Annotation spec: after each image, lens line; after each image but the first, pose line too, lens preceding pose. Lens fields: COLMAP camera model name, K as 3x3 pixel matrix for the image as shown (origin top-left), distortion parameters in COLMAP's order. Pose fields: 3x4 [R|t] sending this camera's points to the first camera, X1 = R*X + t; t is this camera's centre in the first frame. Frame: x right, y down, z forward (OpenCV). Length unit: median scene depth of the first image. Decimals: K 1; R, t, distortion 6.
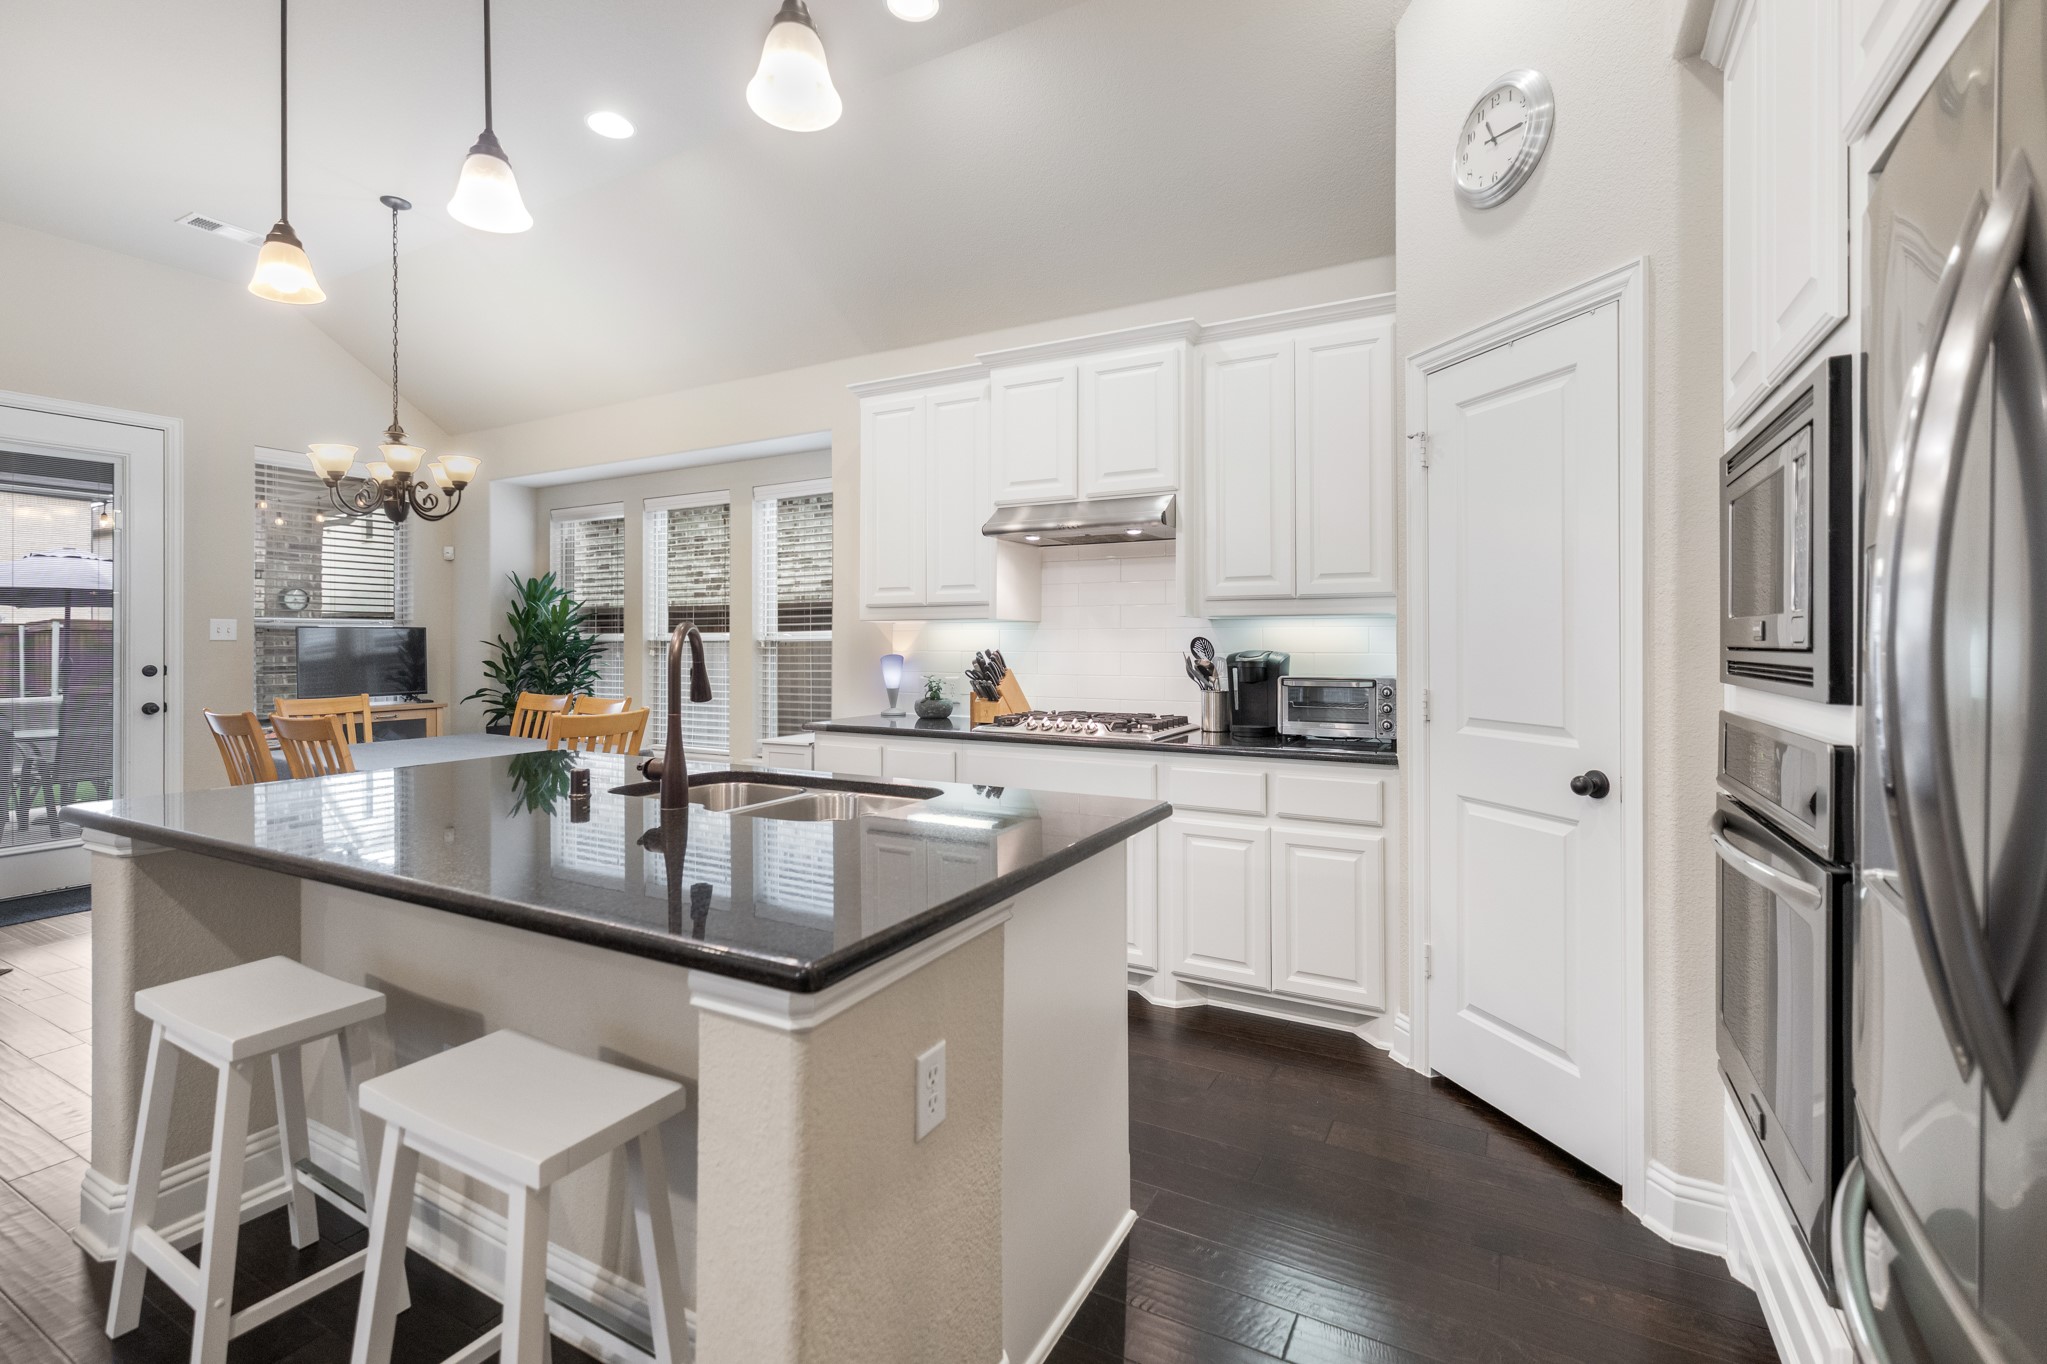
lens RADIAL K [[898.3, 0, 1042.0], [0, 898.3, 636.5], [0, 0, 1]] dist [0.002278, -0.001856]
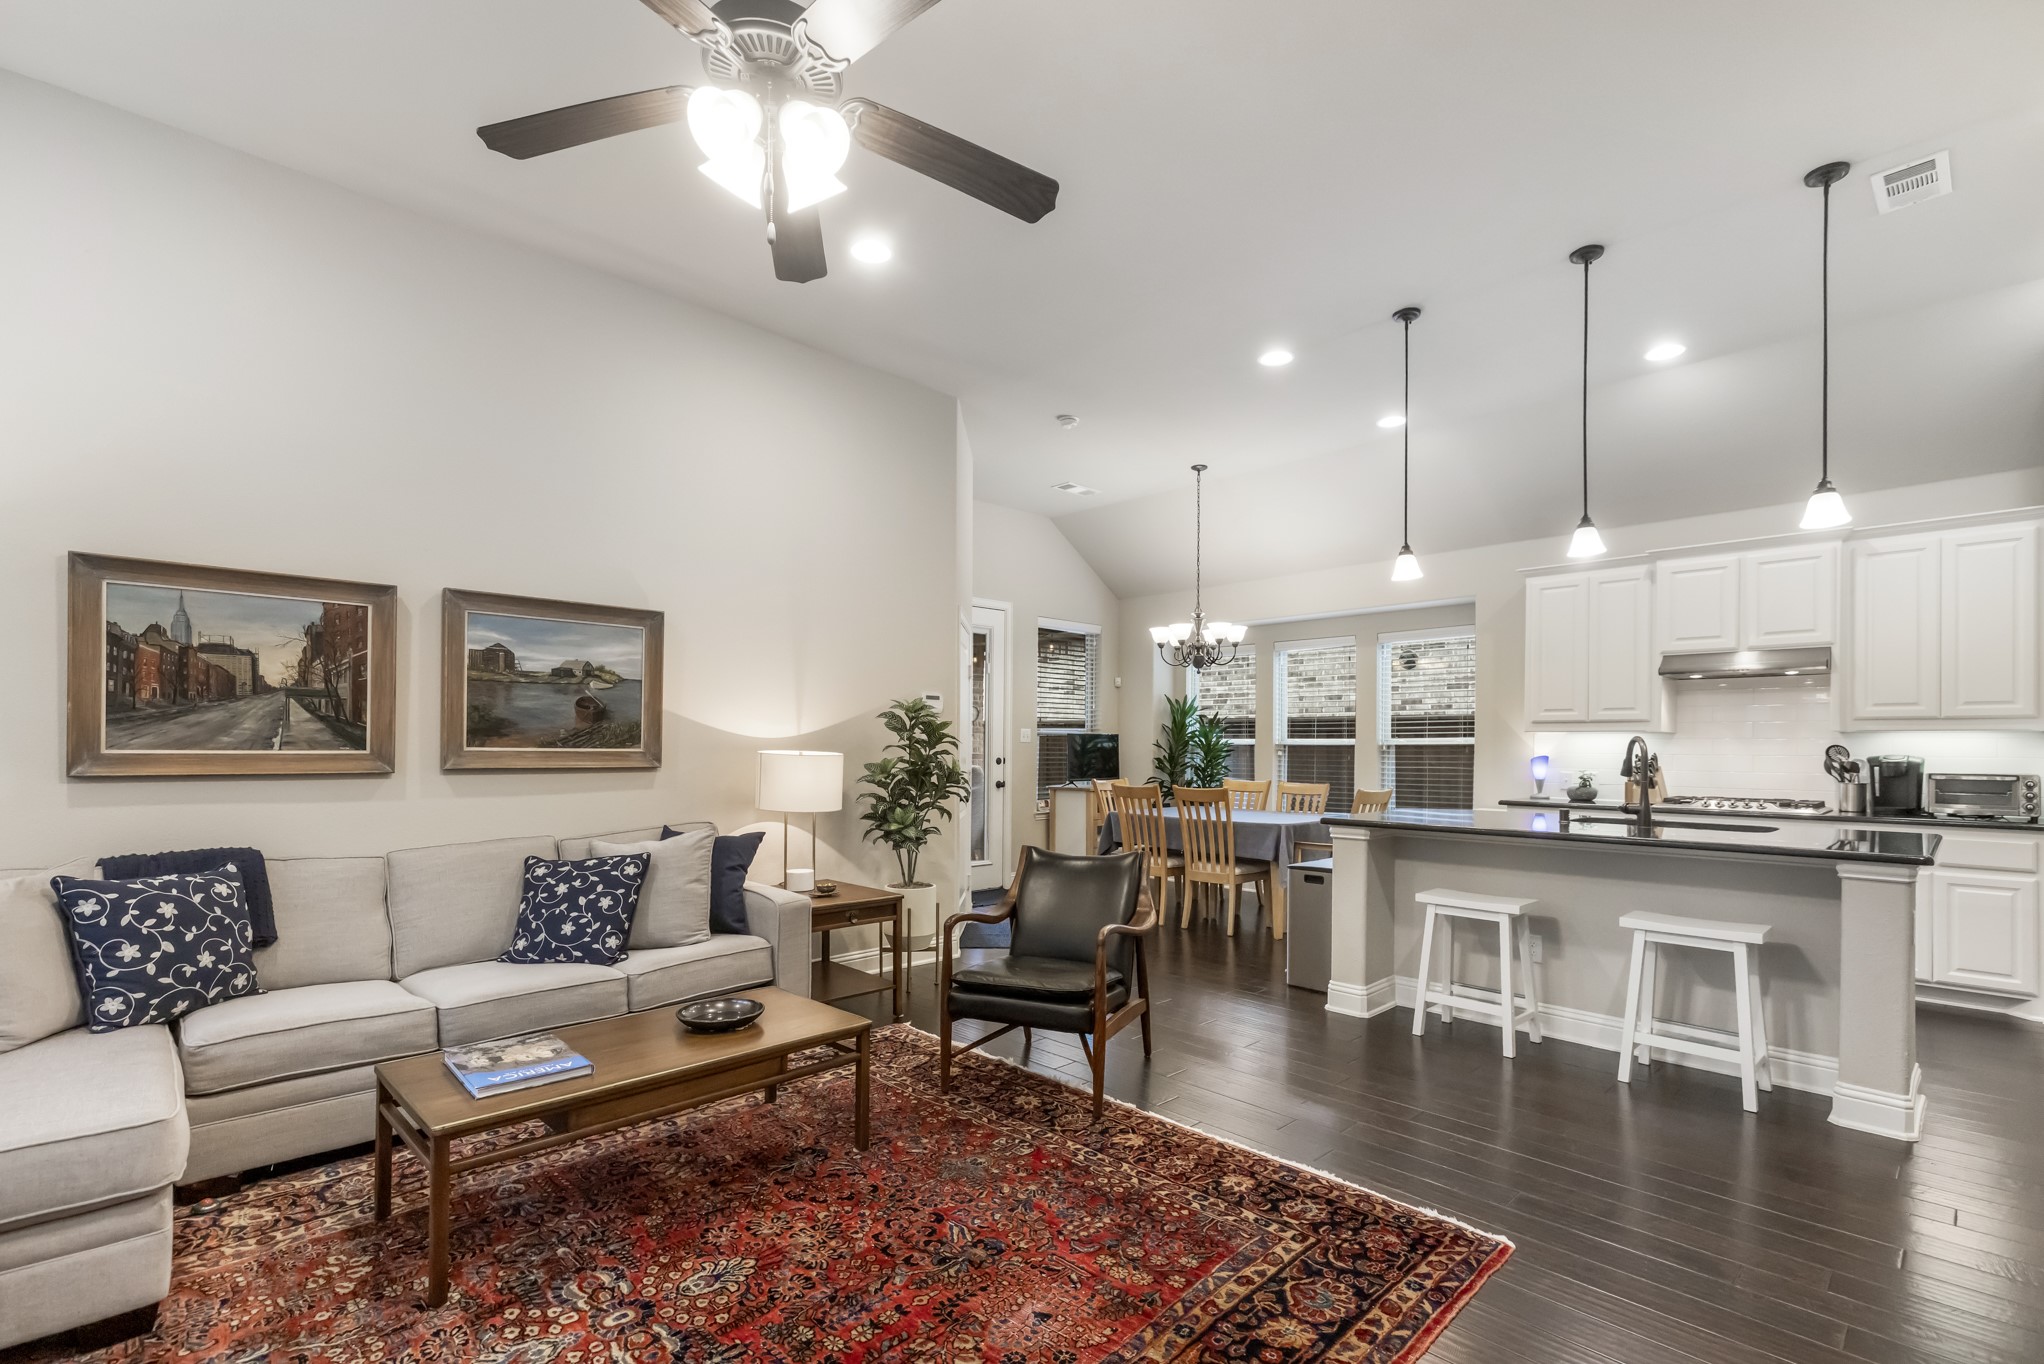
lens RADIAL K [[923.0, 0, 1036.6], [0, 923.0, 742.2], [0, 0, 1]] dist [0.000735, 0.000124]
pose [[0.951362, 0.006371, -0.308010, -0.548631], [-0.005981, 0.999980, 0.002211, 0.000686], [0.308018, -0.000261, 0.951381, -0.730151]]
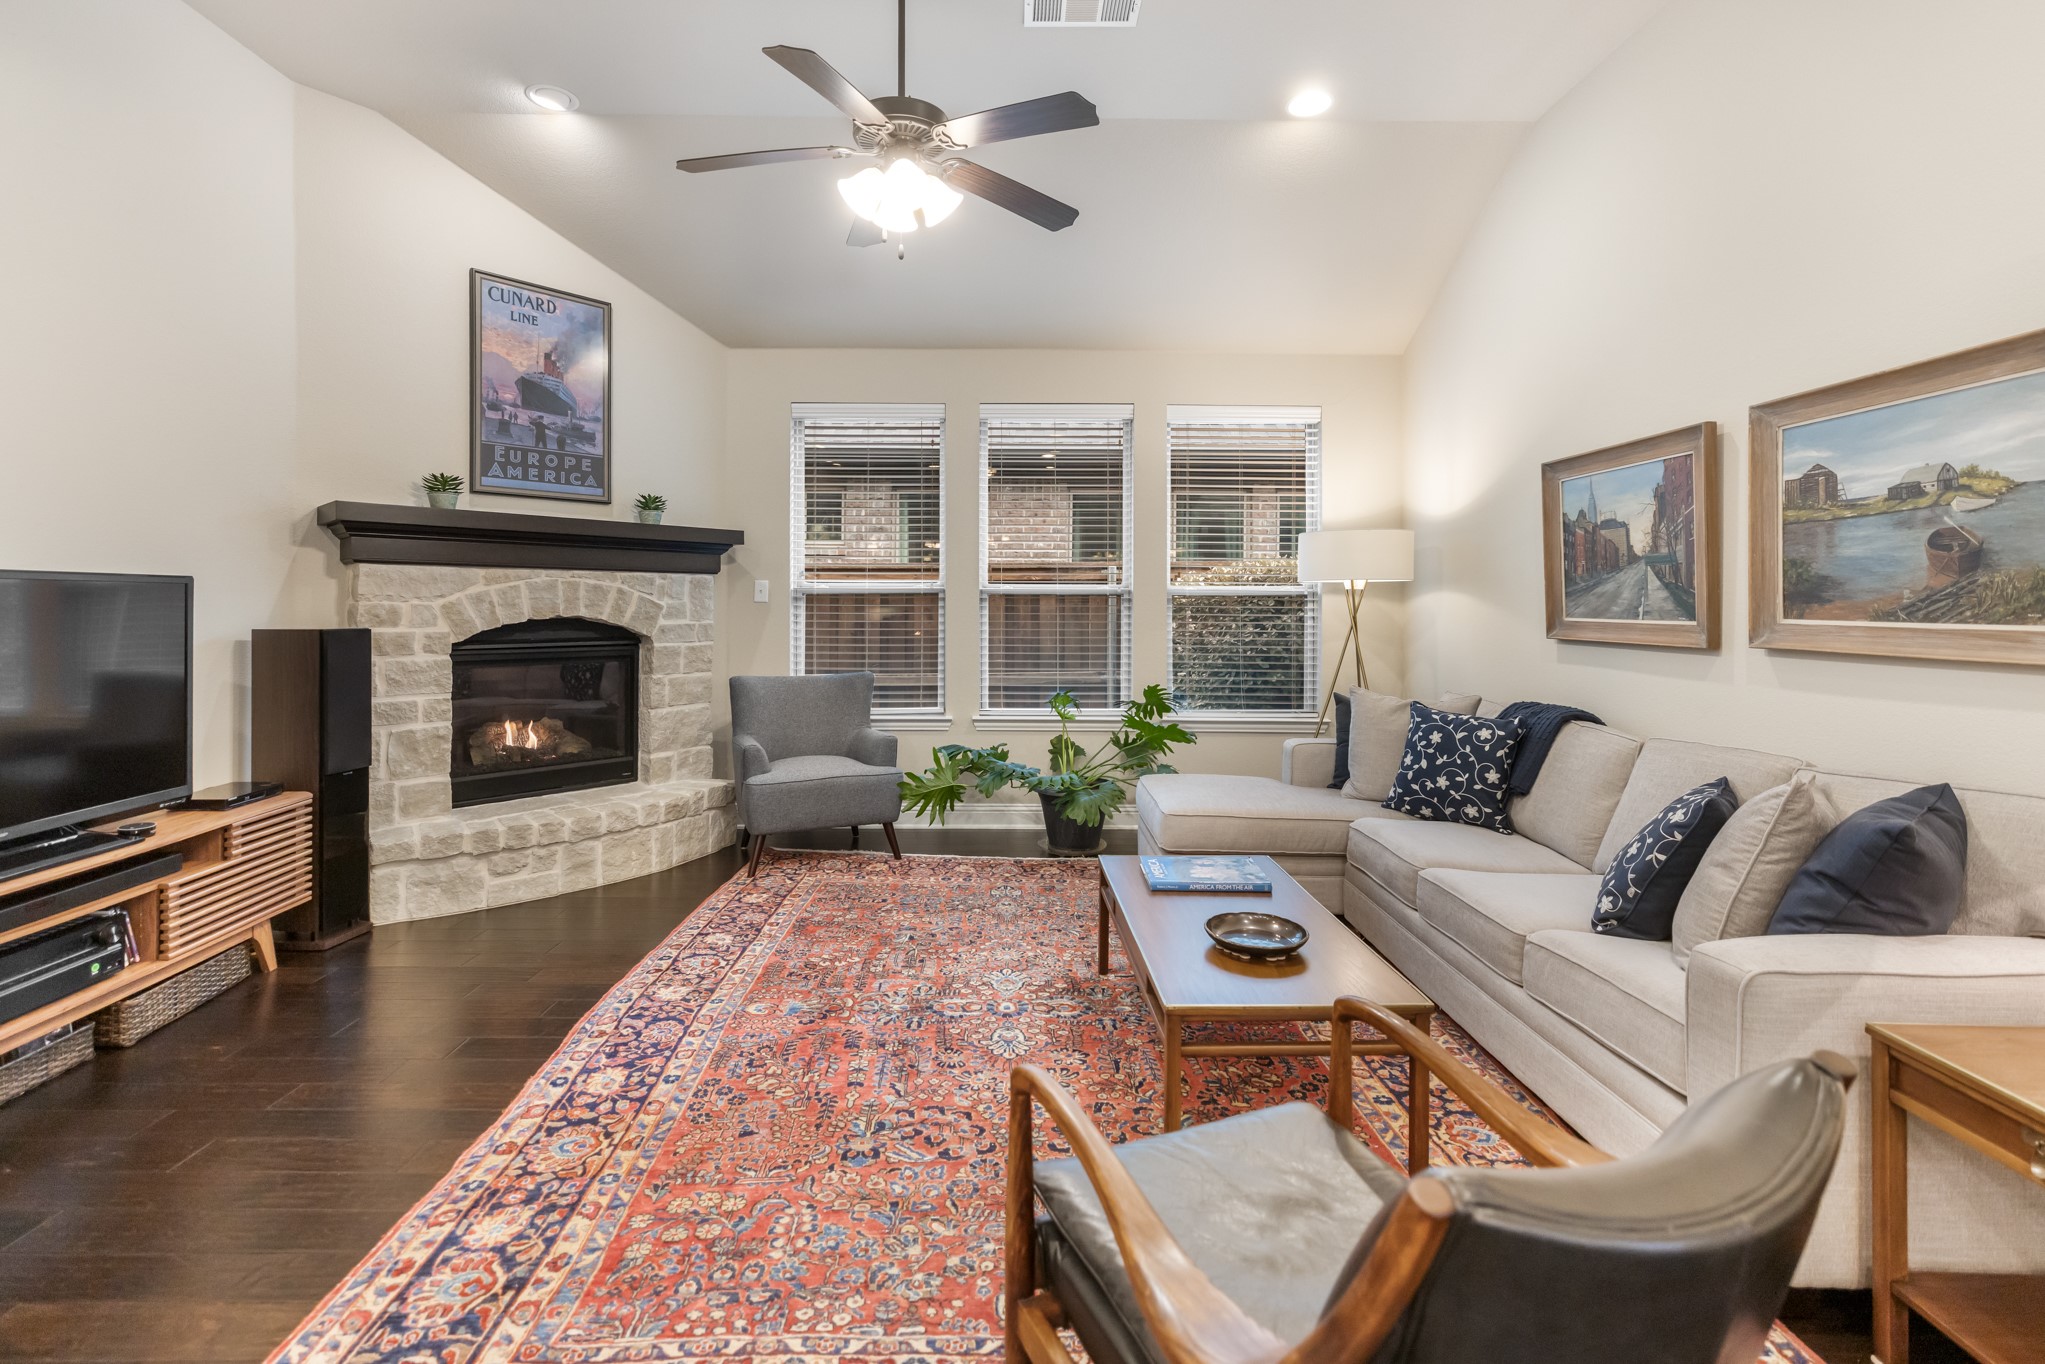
lens RADIAL K [[923.4, 0, 1011.0], [0, 923.4, 604.2], [0, 0, 1]] dist [0.000735, 0.000124]
pose [[-0.881458, -0.002283, -0.472256, -0.579716], [-0.000642, 0.999993, -0.003637, 0.003643], [0.472261, -0.002902, -0.881454, 0.370871]]
